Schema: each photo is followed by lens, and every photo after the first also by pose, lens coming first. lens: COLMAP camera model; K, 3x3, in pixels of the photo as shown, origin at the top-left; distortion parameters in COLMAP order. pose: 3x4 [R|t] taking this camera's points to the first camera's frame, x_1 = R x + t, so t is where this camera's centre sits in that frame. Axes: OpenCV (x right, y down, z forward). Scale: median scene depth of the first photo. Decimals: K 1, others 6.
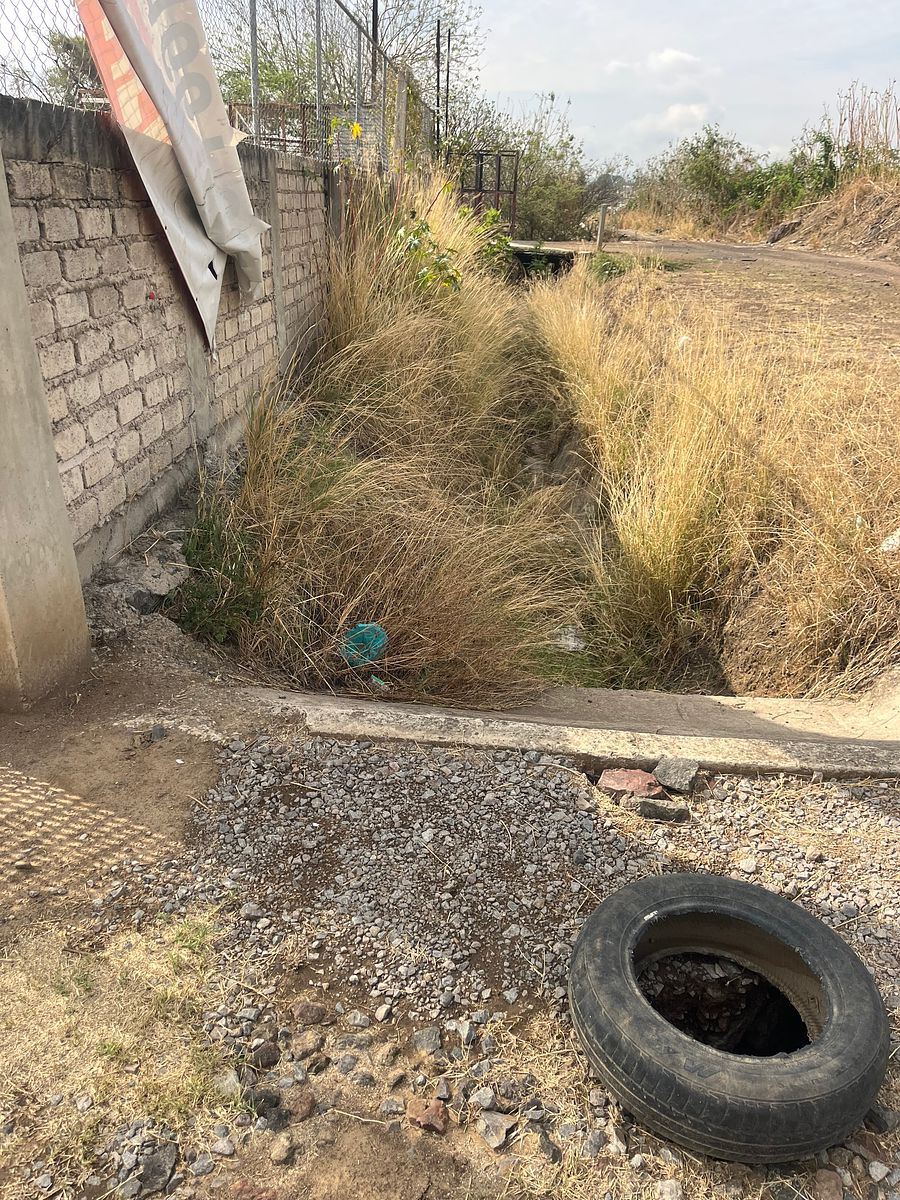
lens RADIAL K [[899.8, 0, 449.1], [0, 899.8, 624.3], [0, 0, 1]] dist [0.045112, -0.058656]
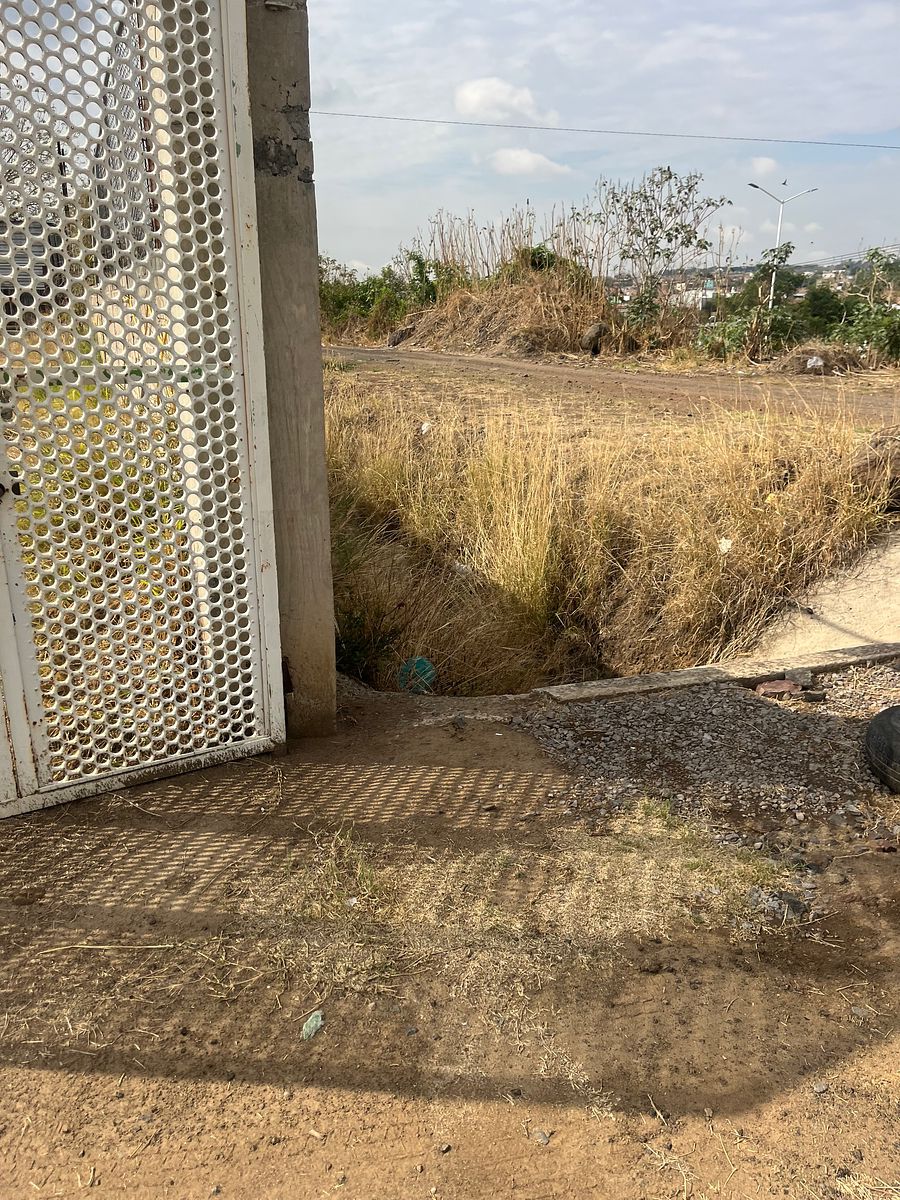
lens RADIAL K [[899.8, 0, 449.1], [0, 899.8, 624.3], [0, 0, 1]] dist [0.045112, -0.058656]
pose [[0.910294, -0.146763, 0.387073, -0.489755], [0.185594, 0.980494, -0.064702, 0.038722], [-0.370027, 0.130736, 0.919776, -0.106200]]
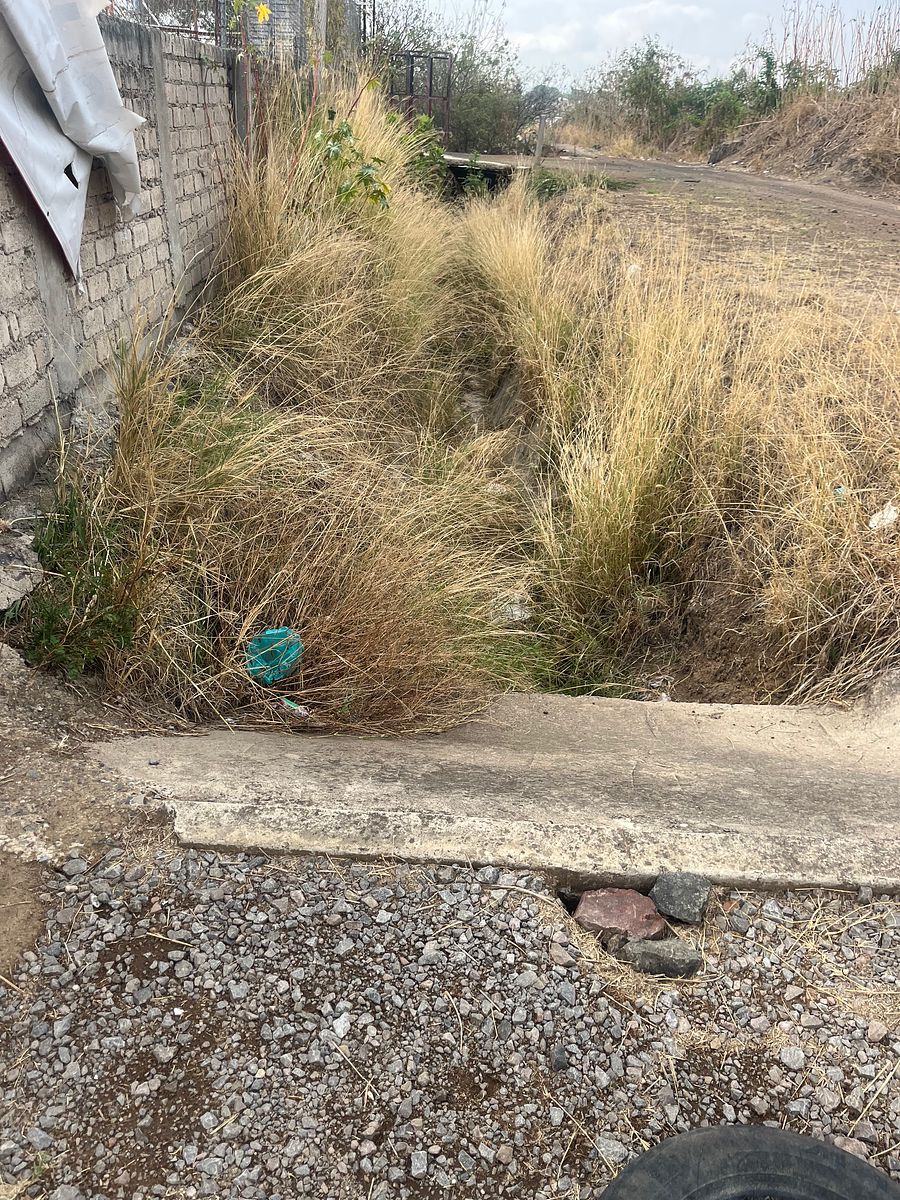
lens RADIAL K [[895.1, 0, 462.0], [0, 895.1, 627.7], [0, 0, 1]] dist [0.061543, -0.091959]
pose [[0.996441, -0.015096, 0.082928, 0.008053], [0.008159, 0.996486, 0.083362, -0.067251], [-0.083895, -0.082389, 0.993063, 0.171477]]
